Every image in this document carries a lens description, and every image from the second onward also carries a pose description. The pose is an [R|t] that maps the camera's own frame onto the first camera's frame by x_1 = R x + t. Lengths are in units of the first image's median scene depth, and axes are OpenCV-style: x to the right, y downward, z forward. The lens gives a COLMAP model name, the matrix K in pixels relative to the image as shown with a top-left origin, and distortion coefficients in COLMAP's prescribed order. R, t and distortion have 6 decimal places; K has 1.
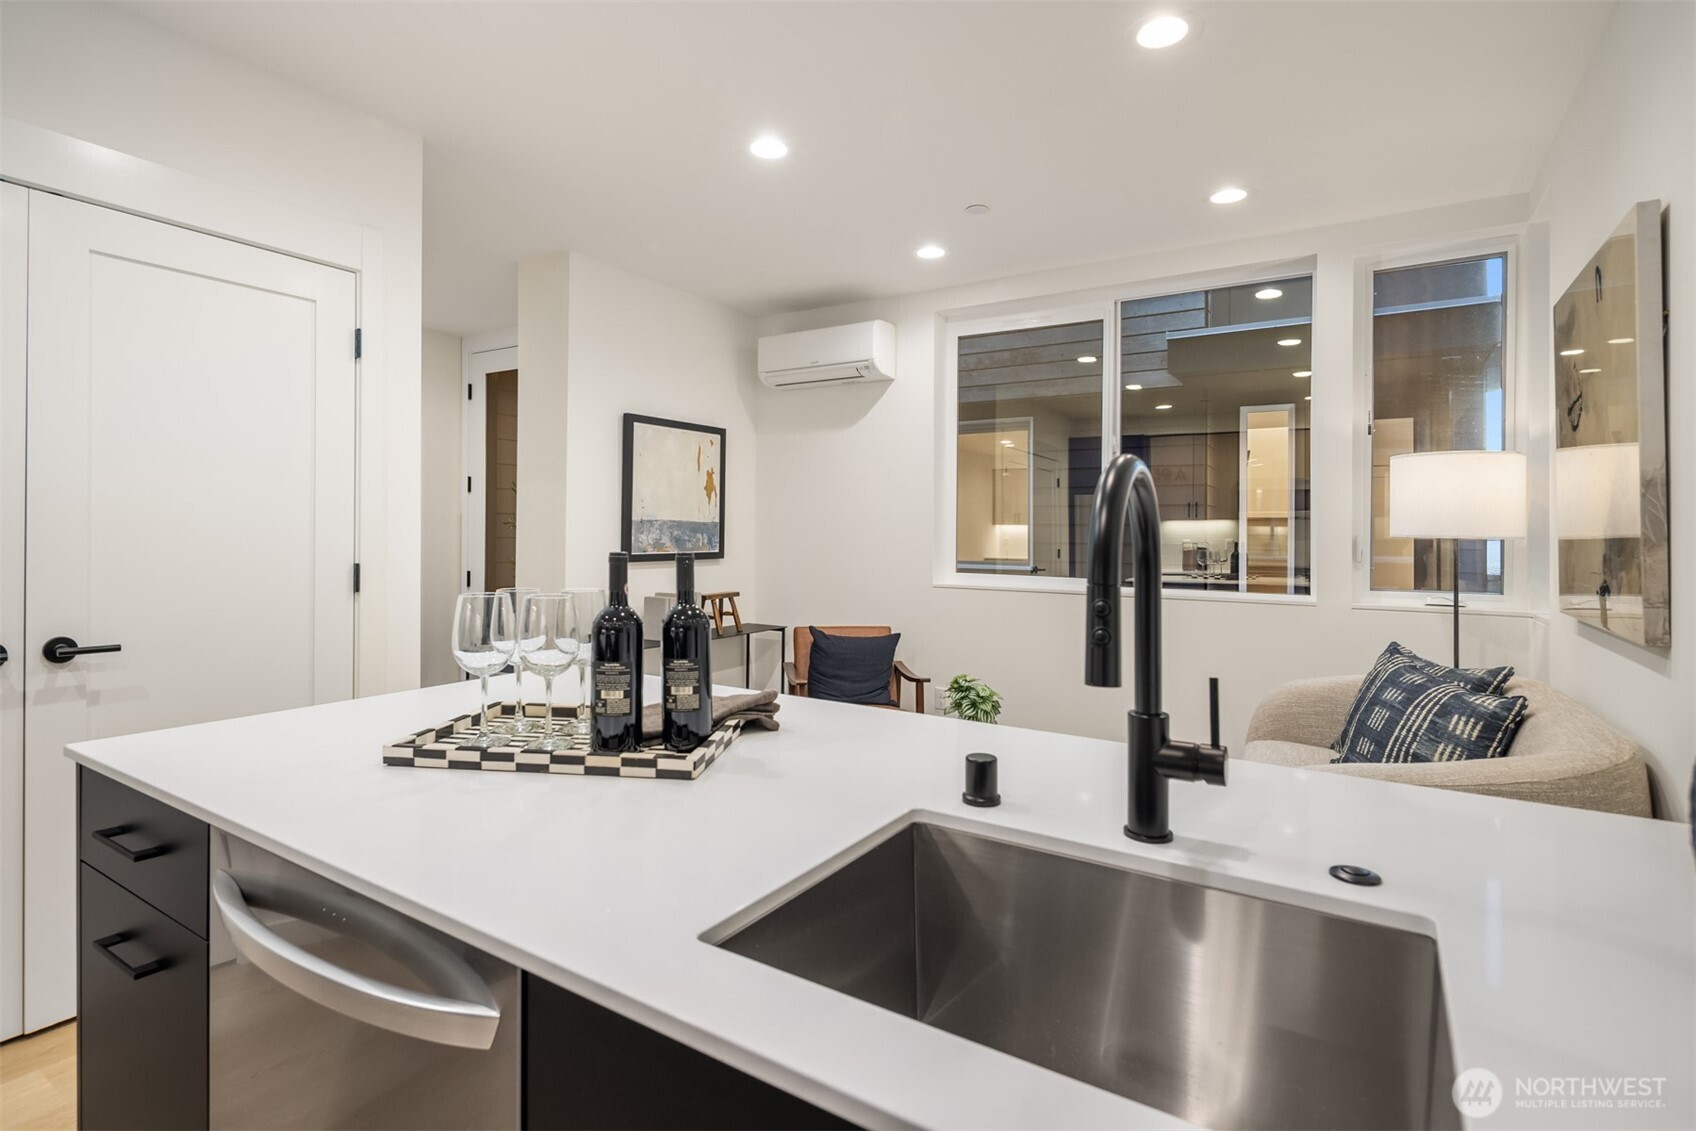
lens RADIAL K [[821.7, 0, 854.1], [0, 821.7, 528.1], [0, 0, 1]] dist [0.003990, -0.003808]
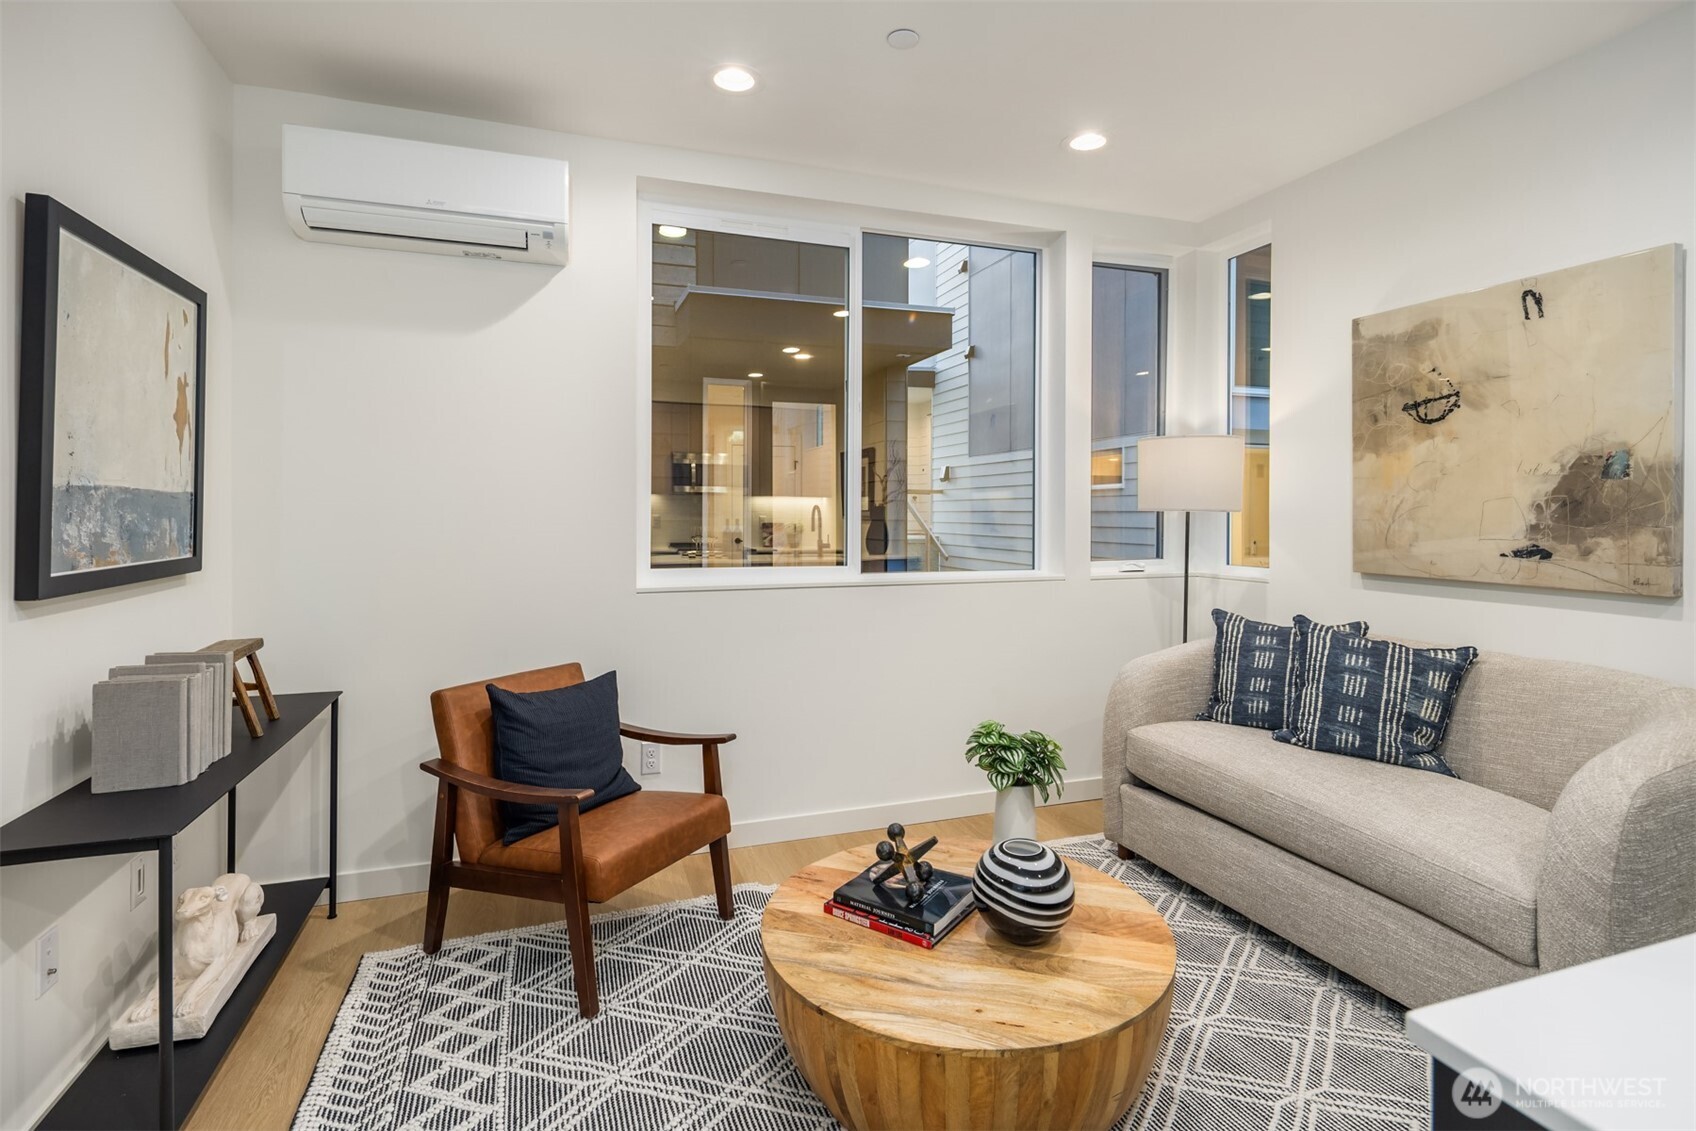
lens RADIAL K [[821.7, 0, 851.8], [0, 821.7, 513.5], [0, 0, 1]] dist [0.003990, -0.003808]
pose [[0.631547, -0.012167, 0.775242, -0.311743], [0.002234, 0.999901, 0.013873, -0.001337], [-0.775334, -0.007029, 0.631512, 0.455767]]
